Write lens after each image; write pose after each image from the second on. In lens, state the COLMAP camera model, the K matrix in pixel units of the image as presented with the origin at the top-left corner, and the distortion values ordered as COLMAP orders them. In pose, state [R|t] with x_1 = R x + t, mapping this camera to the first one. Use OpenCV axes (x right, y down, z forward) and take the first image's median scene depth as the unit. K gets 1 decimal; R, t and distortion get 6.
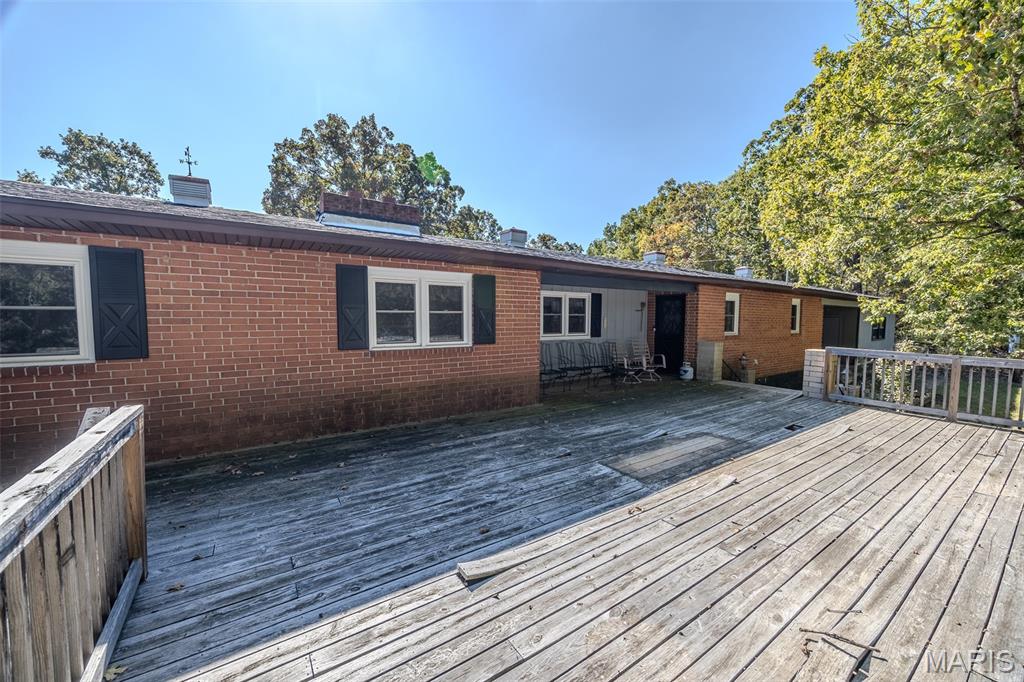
lens RADIAL K [[389.8, 0, 515.1], [0, 389.8, 341.9], [0, 0, 1]] dist [-0.001104, -0.000424]
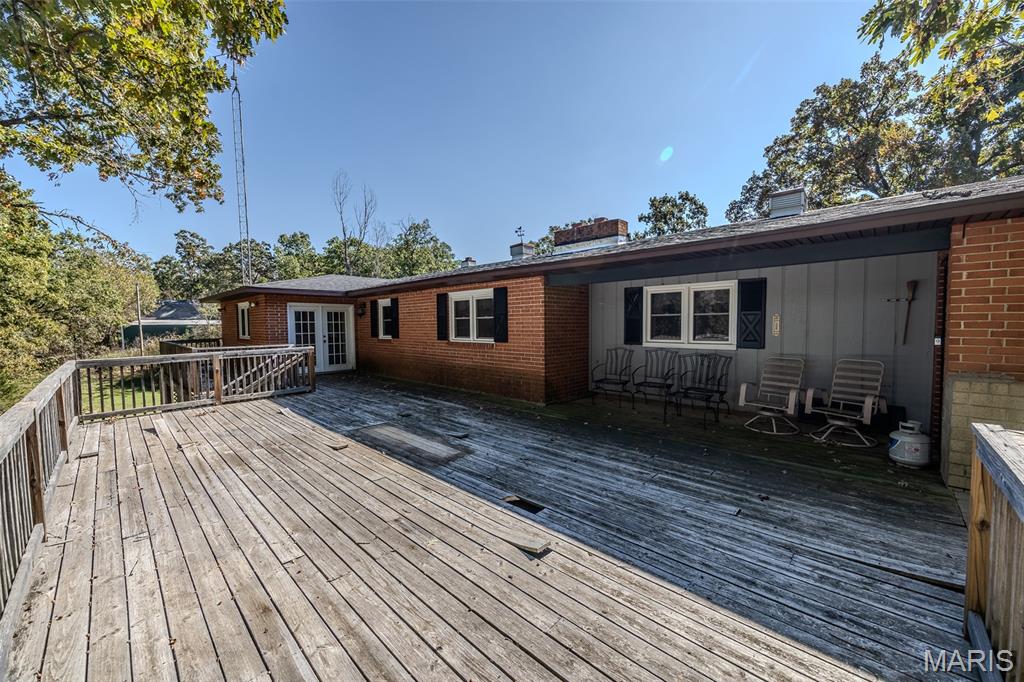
lens RADIAL K [[389.8, 0, 513.2], [0, 389.8, 341.4], [0, 0, 1]] dist [-0.001104, -0.000424]
pose [[0.205680, 0.041776, -0.977727, 1.336589], [-0.049187, 0.998267, 0.032306, -0.045724], [0.977382, 0.041447, 0.207378, 0.892440]]
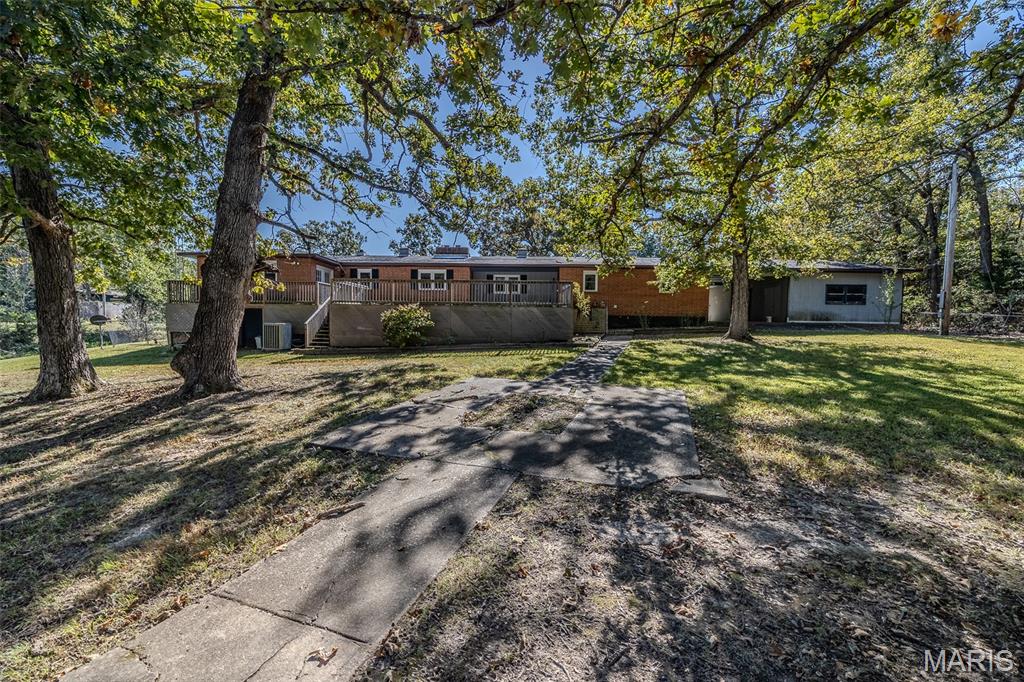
lens RADIAL K [[389.8, 0, 512.1], [0, 389.8, 339.3], [0, 0, 1]] dist [-0.001104, -0.000424]
pose [[0.809771, 0.027163, -0.586117, 2.766211], [-0.043582, 0.998953, -0.013916, 0.540381], [0.585125, 0.036813, 0.810107, -1.677670]]
